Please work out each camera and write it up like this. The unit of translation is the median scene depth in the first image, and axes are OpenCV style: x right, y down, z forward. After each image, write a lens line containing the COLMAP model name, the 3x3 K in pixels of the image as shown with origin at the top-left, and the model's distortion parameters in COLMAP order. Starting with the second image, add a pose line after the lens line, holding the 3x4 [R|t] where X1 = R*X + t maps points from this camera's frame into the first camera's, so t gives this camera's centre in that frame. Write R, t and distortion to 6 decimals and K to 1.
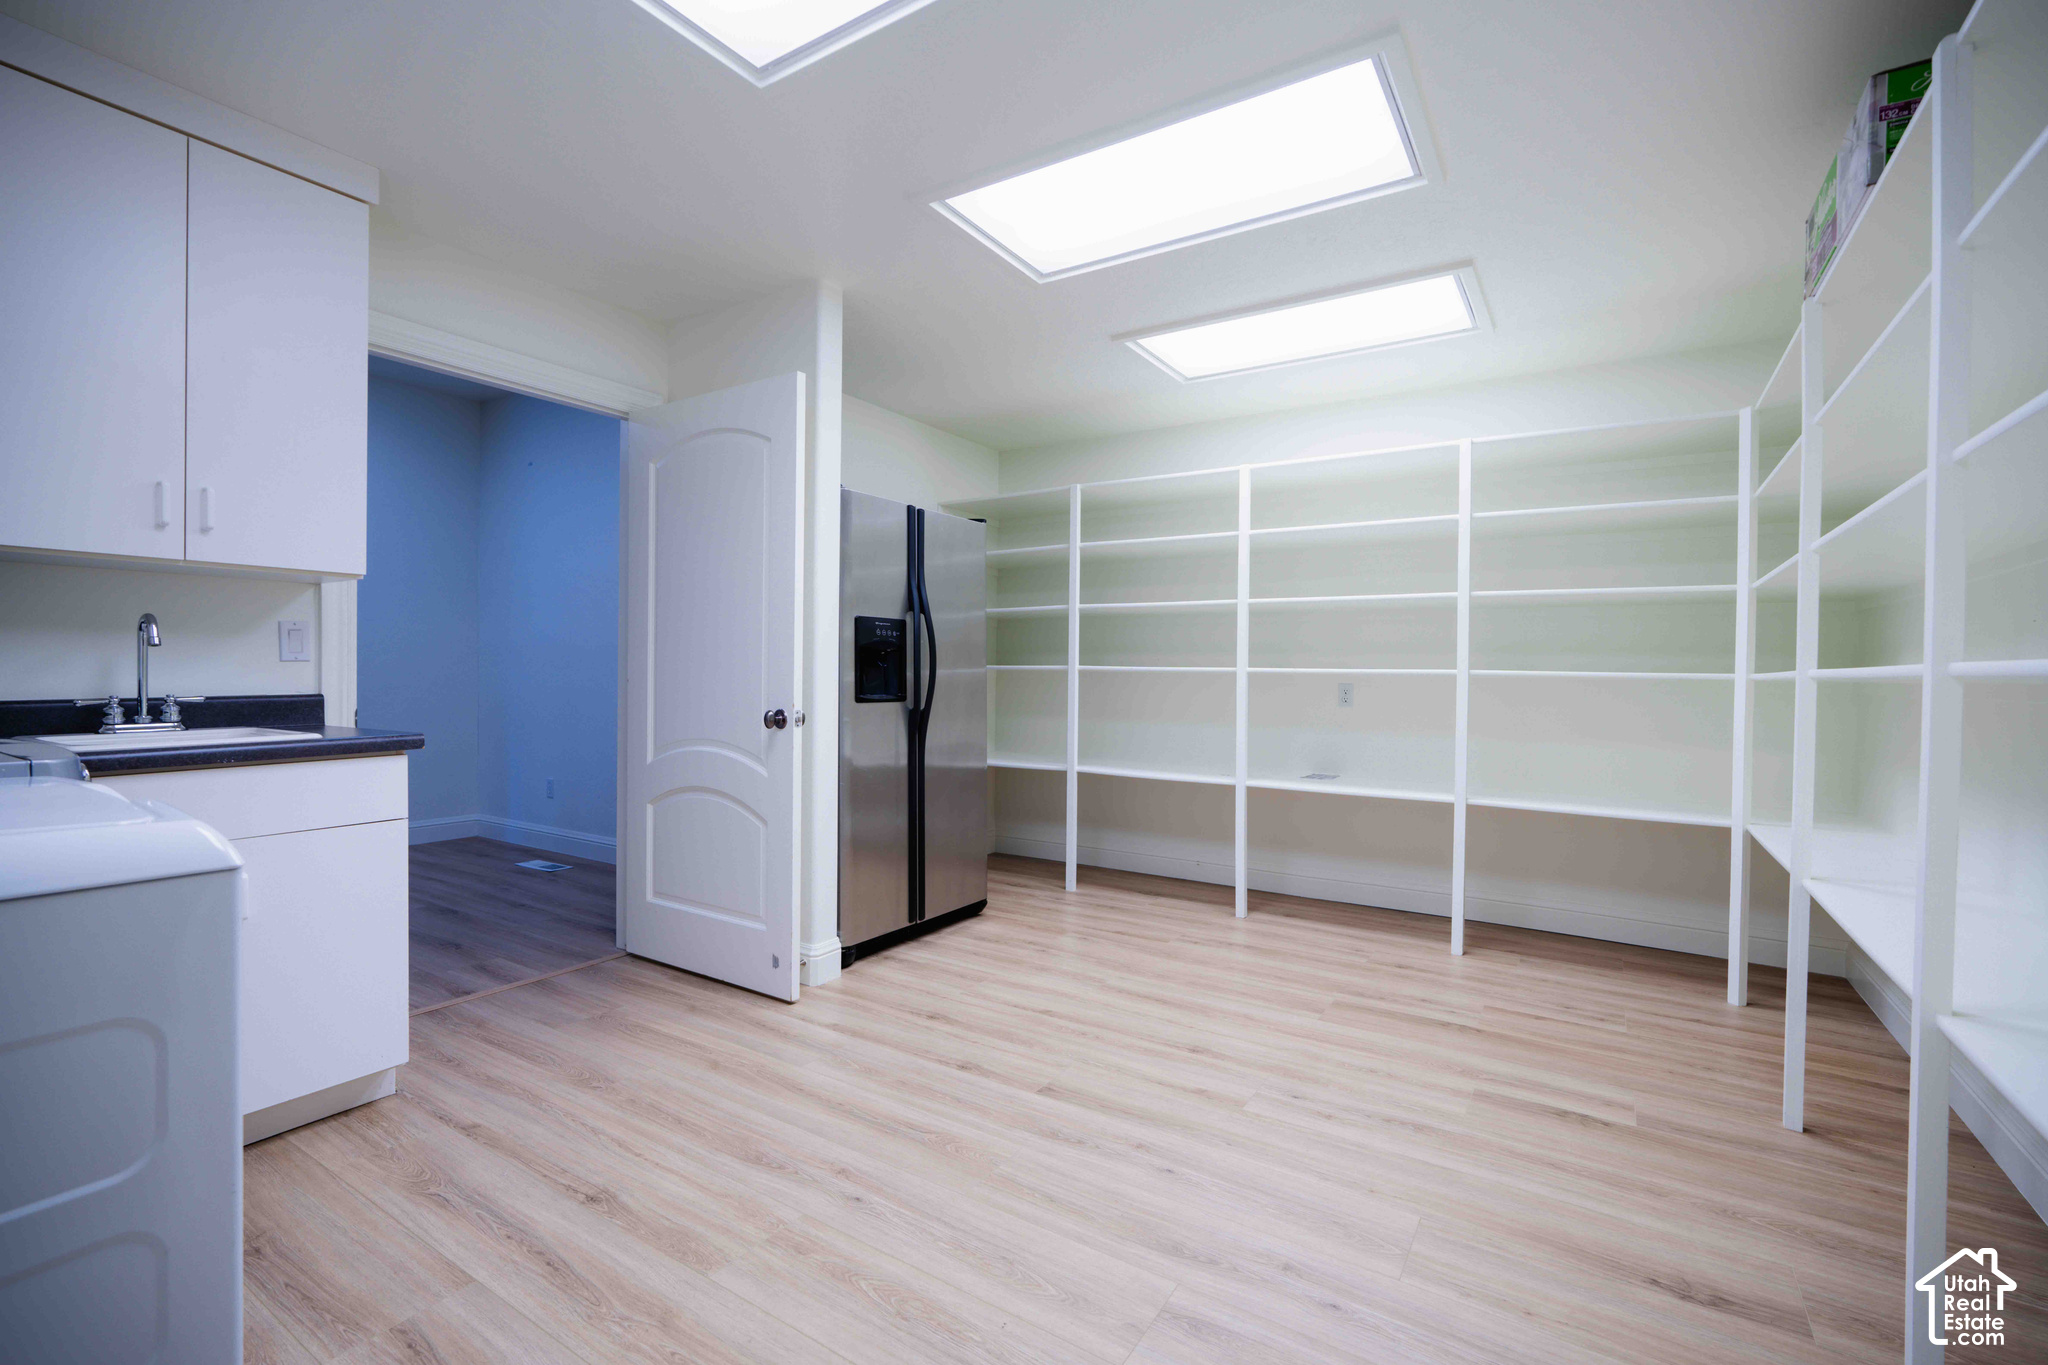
lens RADIAL K [[900.1, 0, 1026.9], [0, 900.1, 682.5], [0, 0, 1]] dist [0.004623, 0.000402]
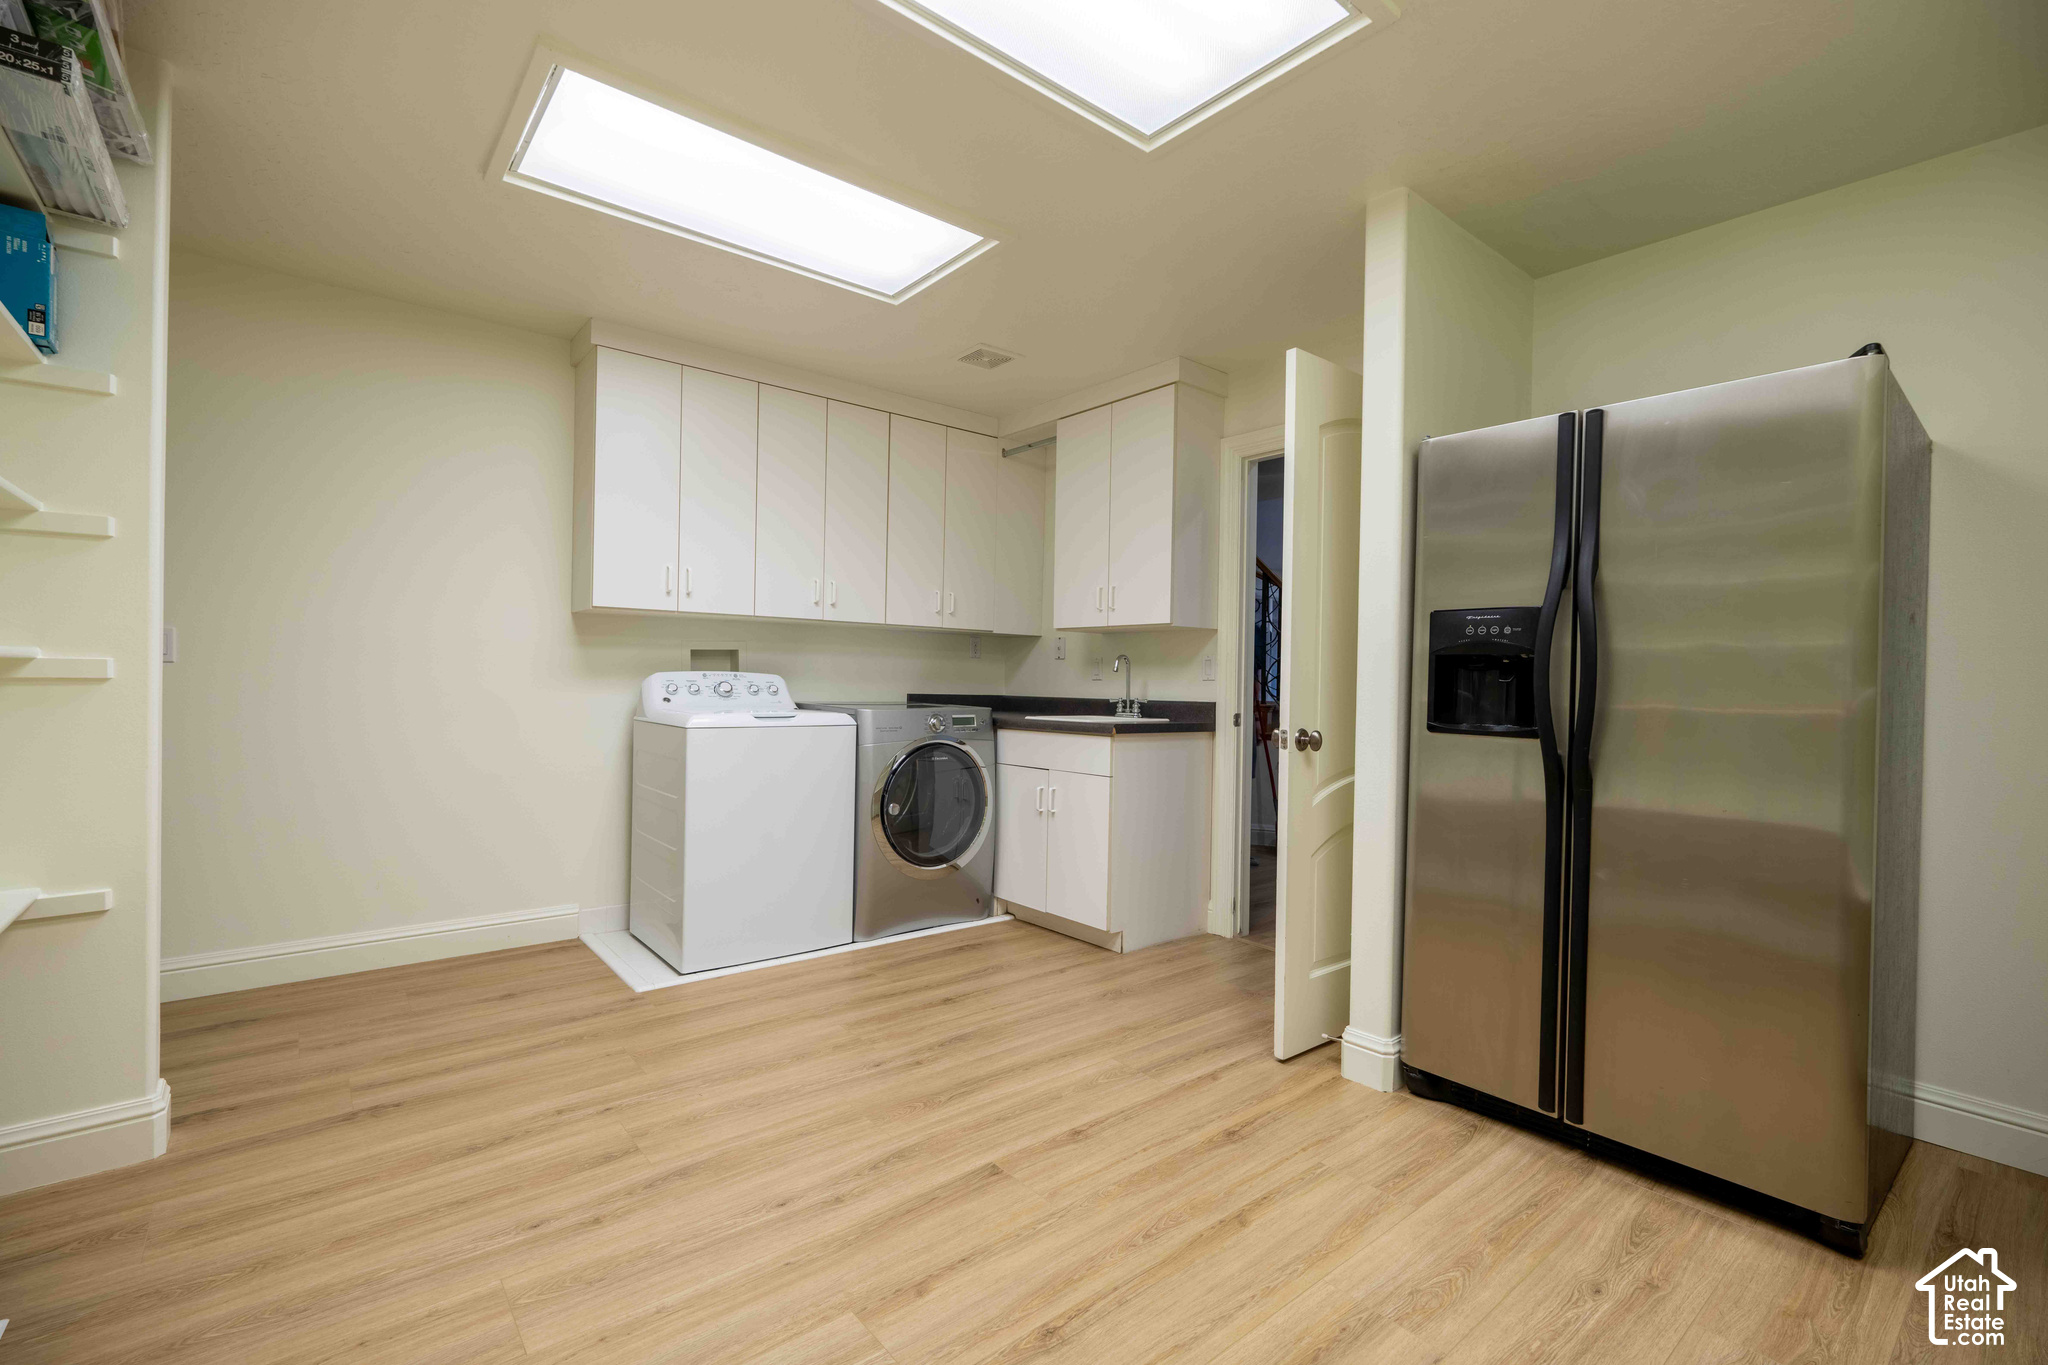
lens RADIAL K [[900.1, 0, 1026.9], [0, 900.1, 682.5], [0, 0, 1]] dist [0.004623, 0.000402]
pose [[-0.303646, -0.013036, -0.952696, 0.788377], [-0.033735, 0.999427, -0.002923, -0.005469], [0.952187, 0.031252, -0.303912, 1.213786]]
